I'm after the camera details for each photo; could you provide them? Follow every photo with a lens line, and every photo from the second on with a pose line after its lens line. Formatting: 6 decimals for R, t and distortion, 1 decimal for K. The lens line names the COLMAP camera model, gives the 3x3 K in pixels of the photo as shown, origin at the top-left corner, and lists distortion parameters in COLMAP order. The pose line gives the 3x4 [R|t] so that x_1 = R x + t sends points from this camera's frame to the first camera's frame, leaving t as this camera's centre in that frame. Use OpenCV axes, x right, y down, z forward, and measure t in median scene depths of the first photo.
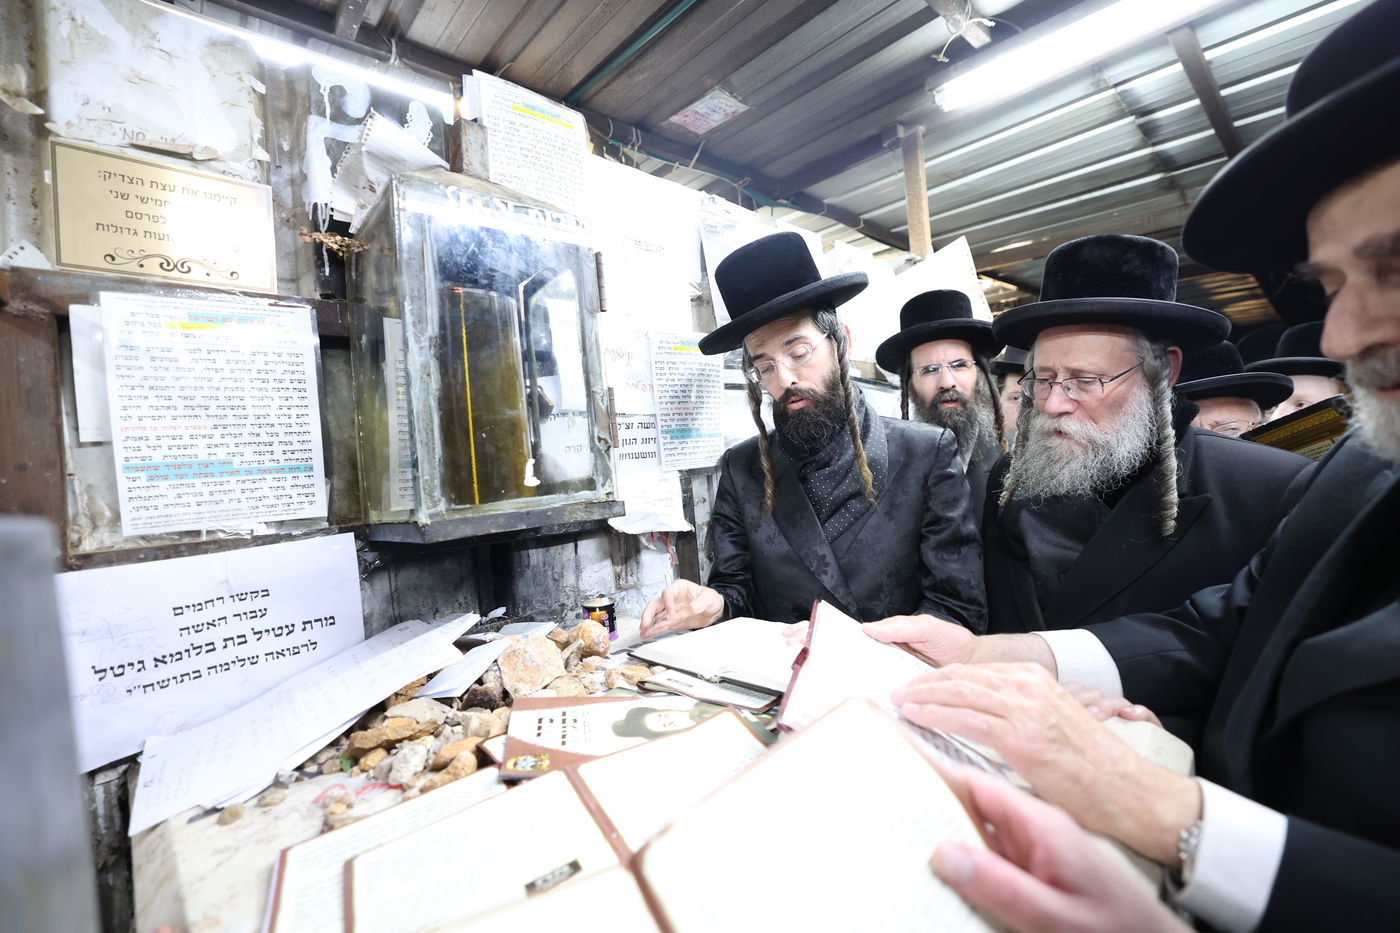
lens RADIAL K [[593.6, 0, 700.0], [0, 593.6, 466.5], [0, 0, 1]] dist [-0.044213, 0.013939]
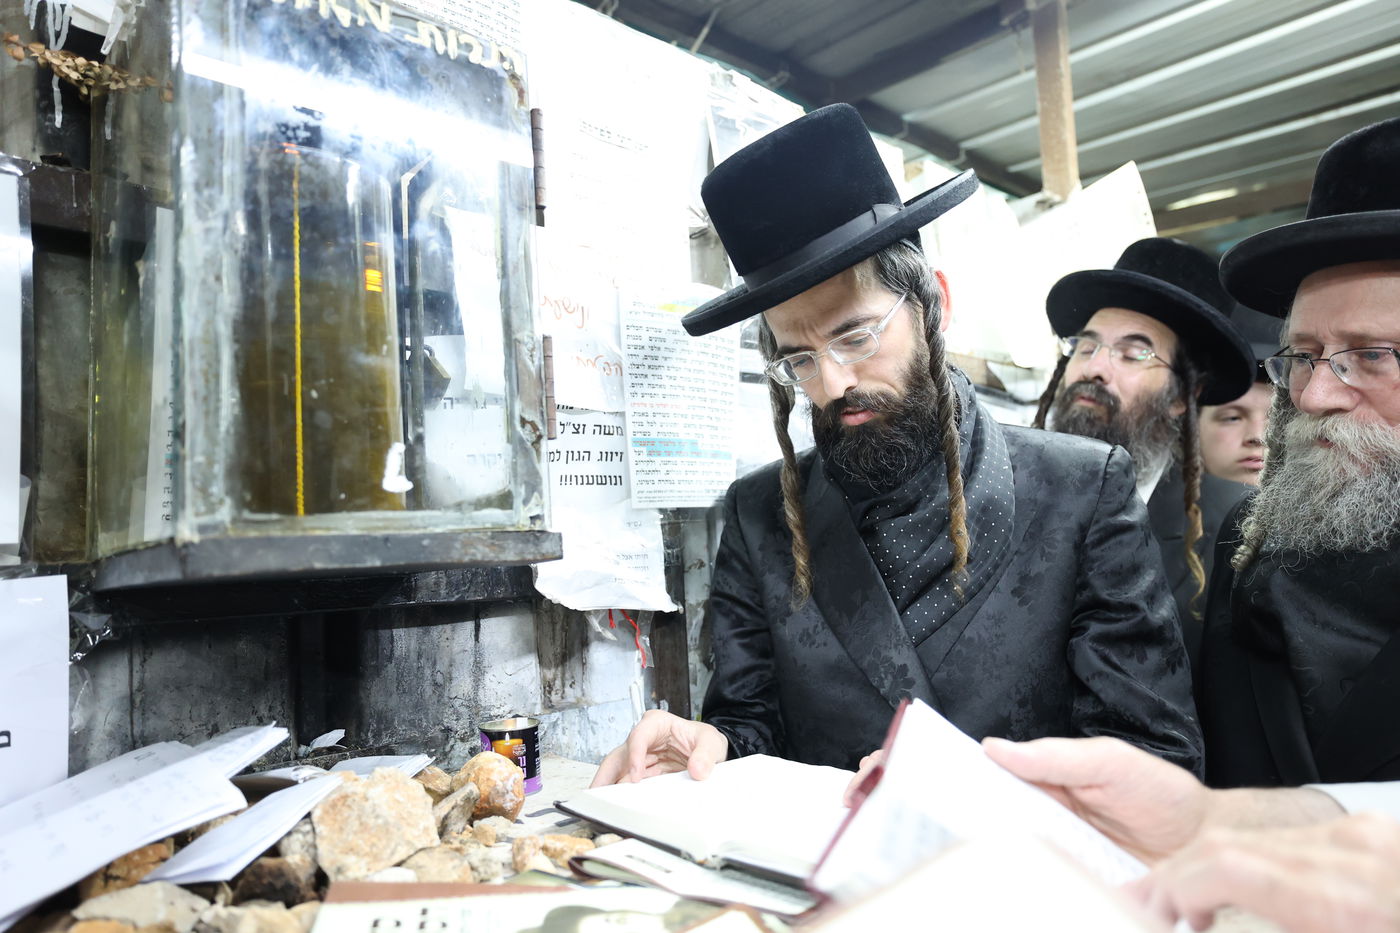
lens RADIAL K [[938.0, 0, 700.0], [0, 938.0, 466.5], [0, 0, 1]] dist [-0.003891, 0.039725]
pose [[0.999505, 0.031263, 0.003641, -0.000818], [-0.030805, 0.995411, -0.090598, 0.071415], [-0.006457, 0.090441, 0.995881, 0.097114]]
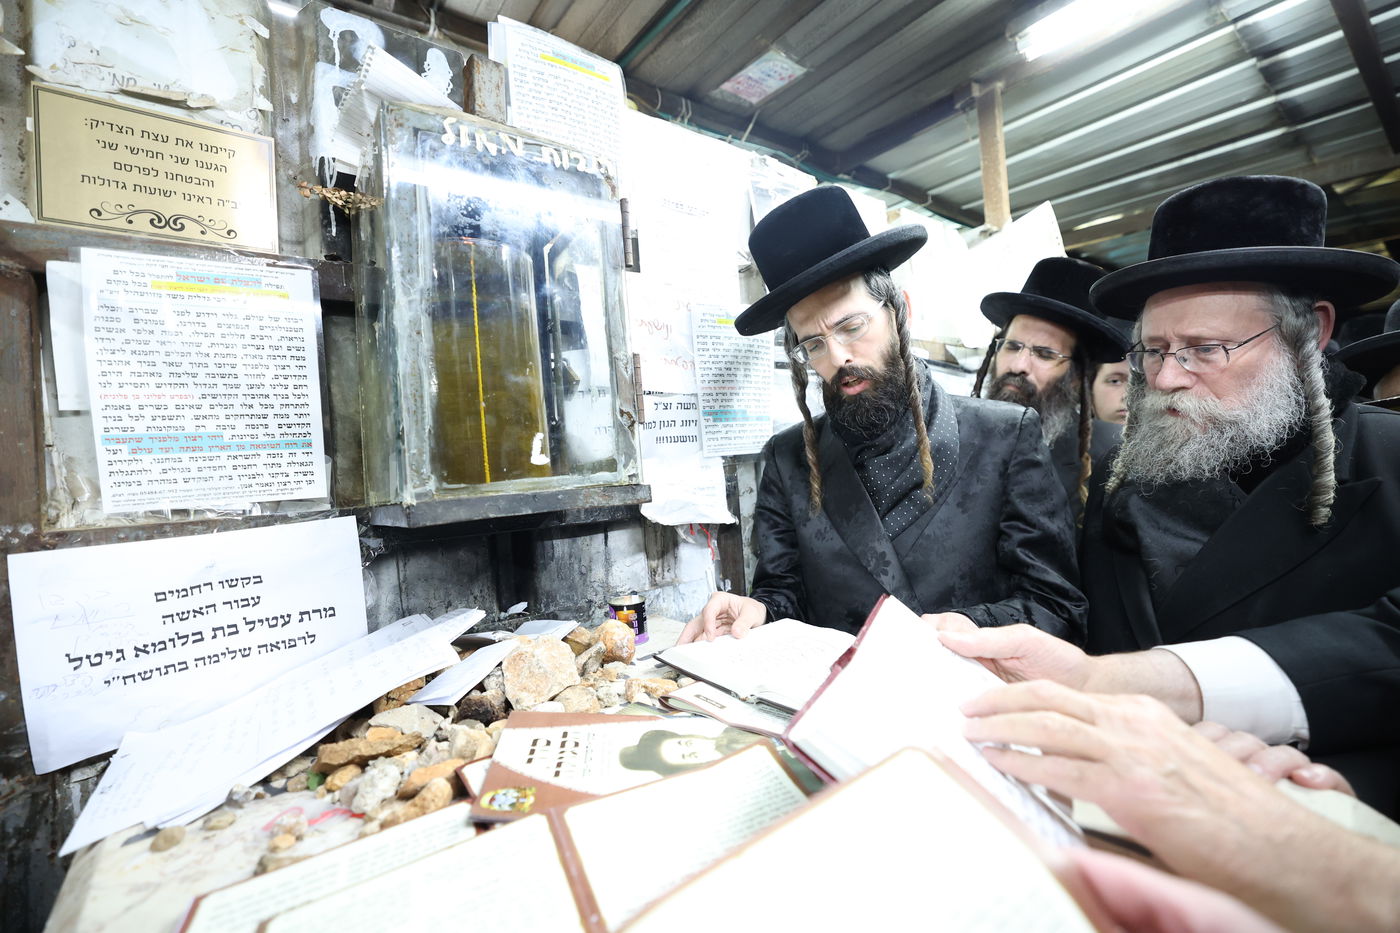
lens RADIAL K [[593.6, 0, 700.0], [0, 593.6, 466.5], [0, 0, 1]] dist [-0.044213, 0.013939]
pose [[0.995178, 0.010196, -0.097553, 0.028146], [-0.009655, 0.999935, 0.006019, 0.025087], [0.097608, -0.005048, 0.995212, 0.144781]]
